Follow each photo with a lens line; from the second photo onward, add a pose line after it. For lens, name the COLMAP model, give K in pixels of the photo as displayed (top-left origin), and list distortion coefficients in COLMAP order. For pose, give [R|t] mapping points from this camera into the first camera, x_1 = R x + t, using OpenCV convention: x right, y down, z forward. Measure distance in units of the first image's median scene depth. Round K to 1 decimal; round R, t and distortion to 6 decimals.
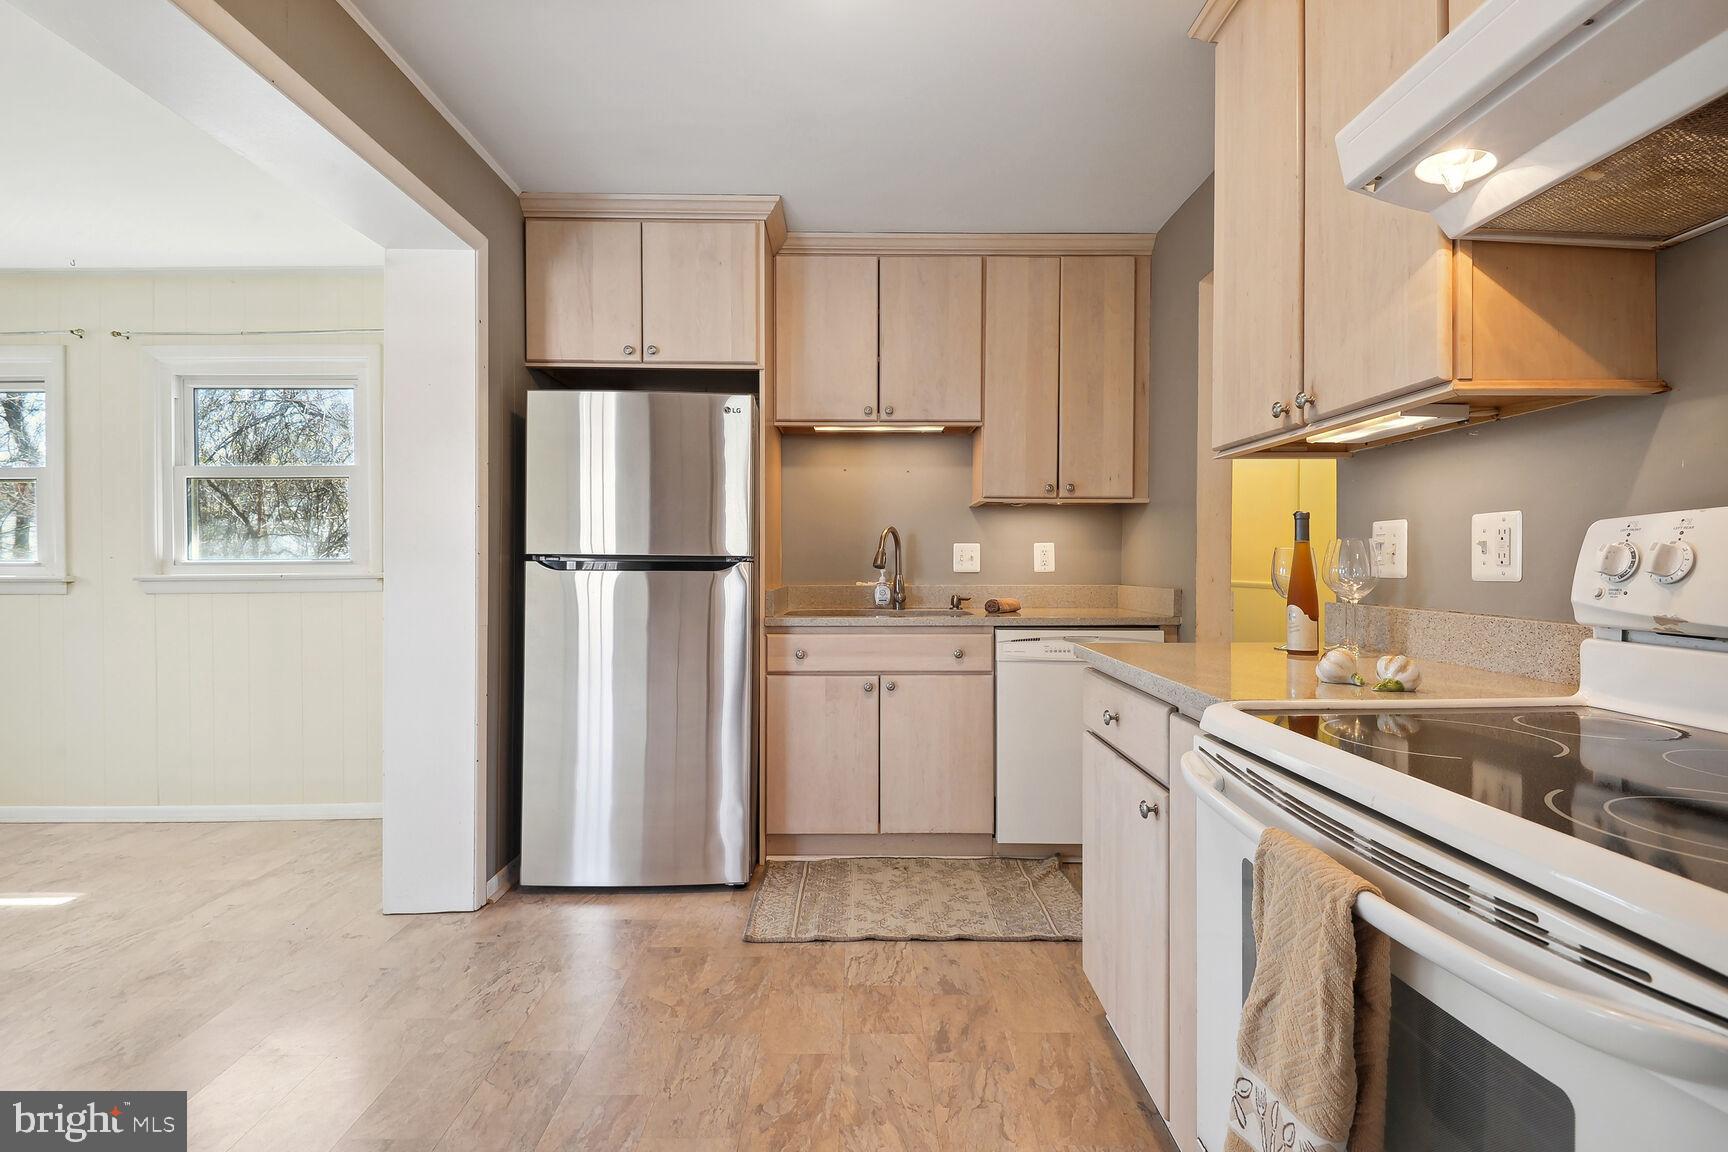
lens RADIAL K [[808.6, 0, 866.8], [0, 808.6, 569.9], [0, 0, 1]] dist [0.021930, -0.016960]
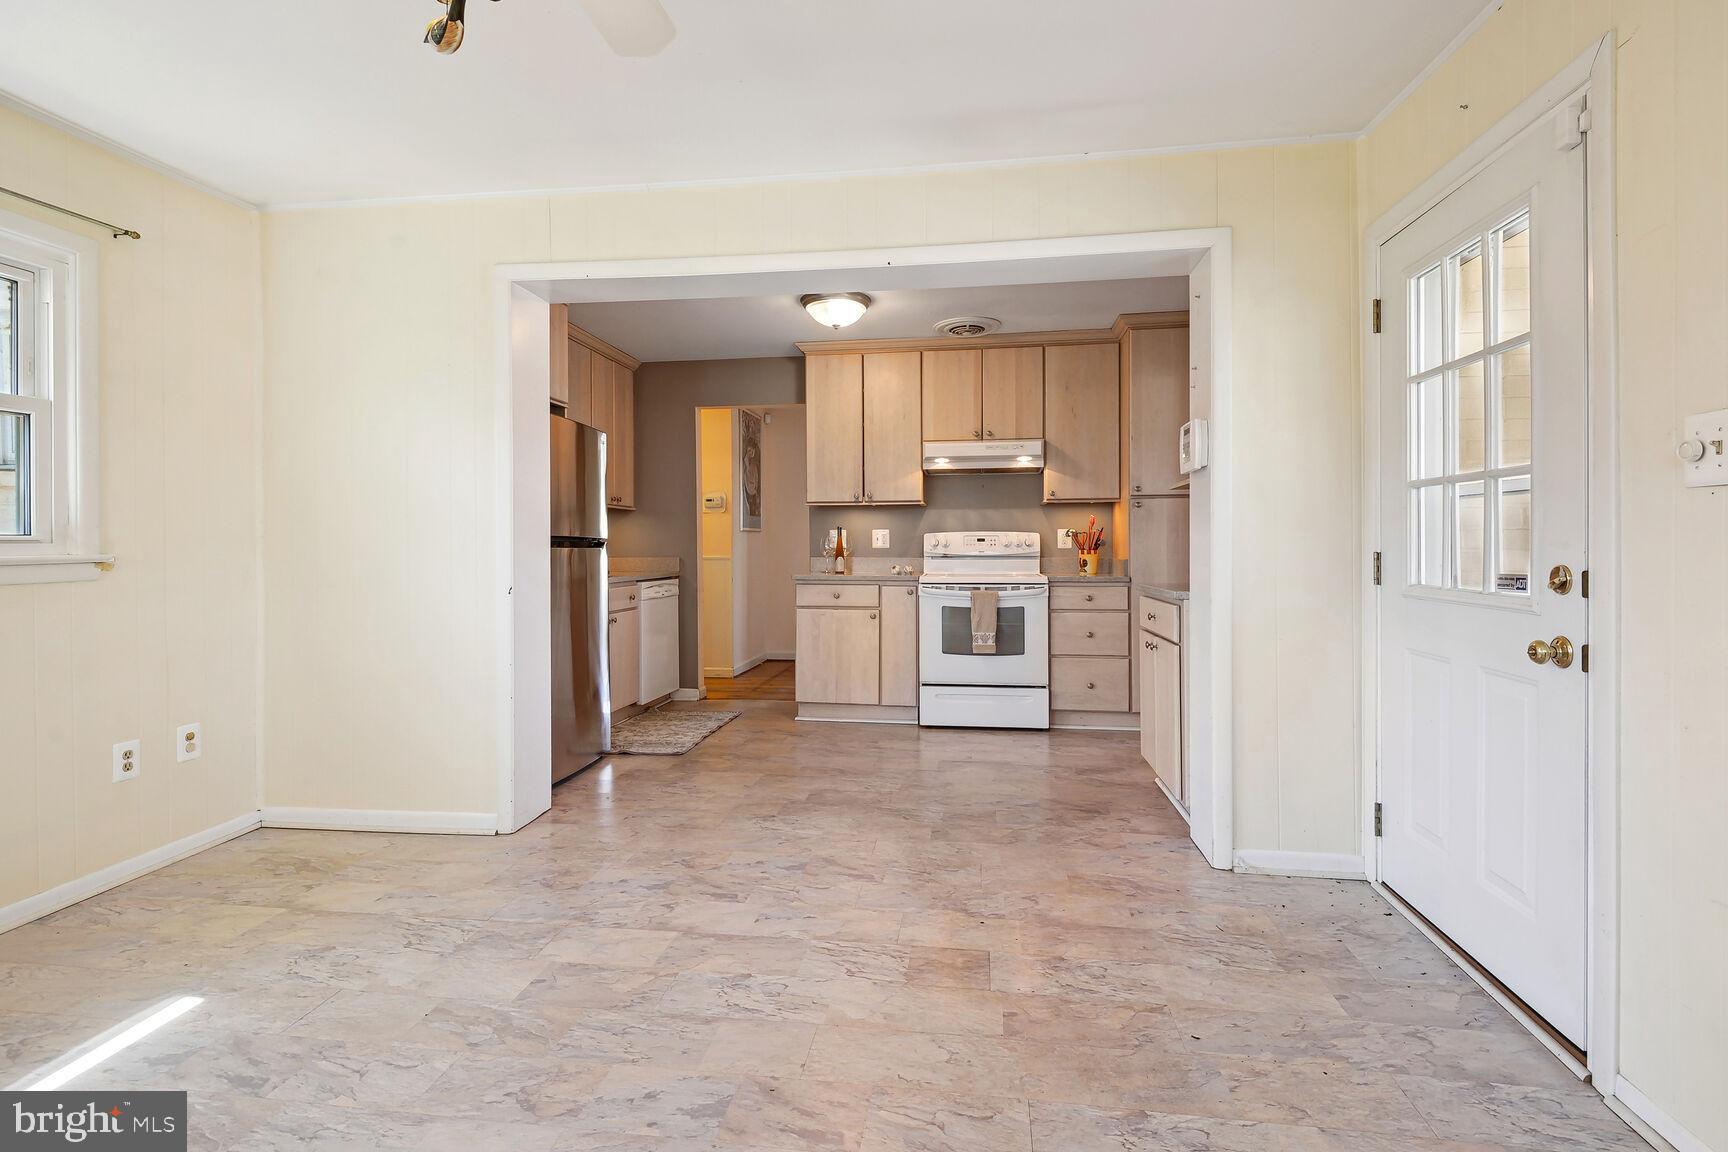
lens RADIAL K [[811.1, 0, 868.6], [0, 811.1, 546.8], [0, 0, 1]] dist [0.021710, -0.017092]
pose [[0.147825, -0.000795, 0.989013, -1.602716], [0.010856, 0.999941, -0.000819, 0.006267], [-0.988954, 0.010857, 0.147825, 0.279485]]
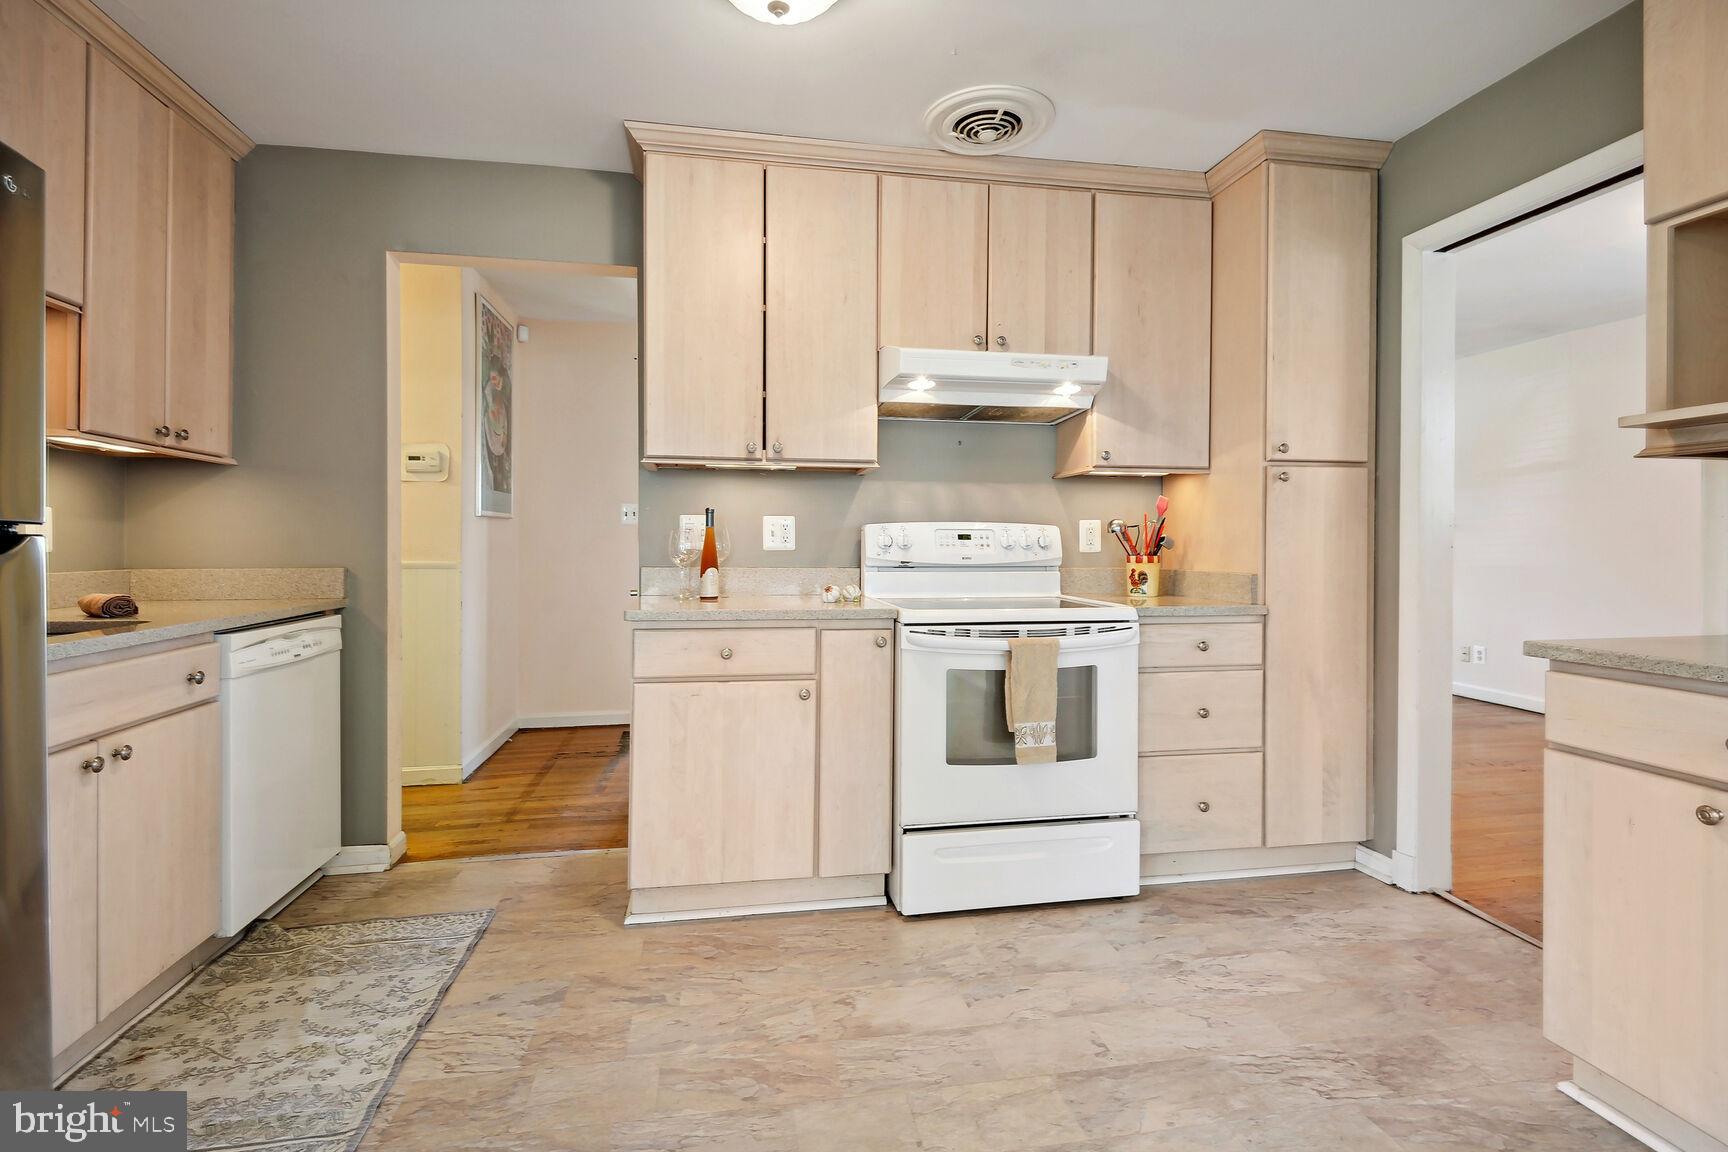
lens RADIAL K [[811.1, 0, 868.6], [0, 811.1, 546.8], [0, 0, 1]] dist [0.021710, -0.017092]
pose [[-0.171487, -0.006525, 0.985165, -0.675996], [0.003437, 0.999968, 0.007222, -0.004122], [-0.985180, 0.004625, -0.171459, 0.619292]]
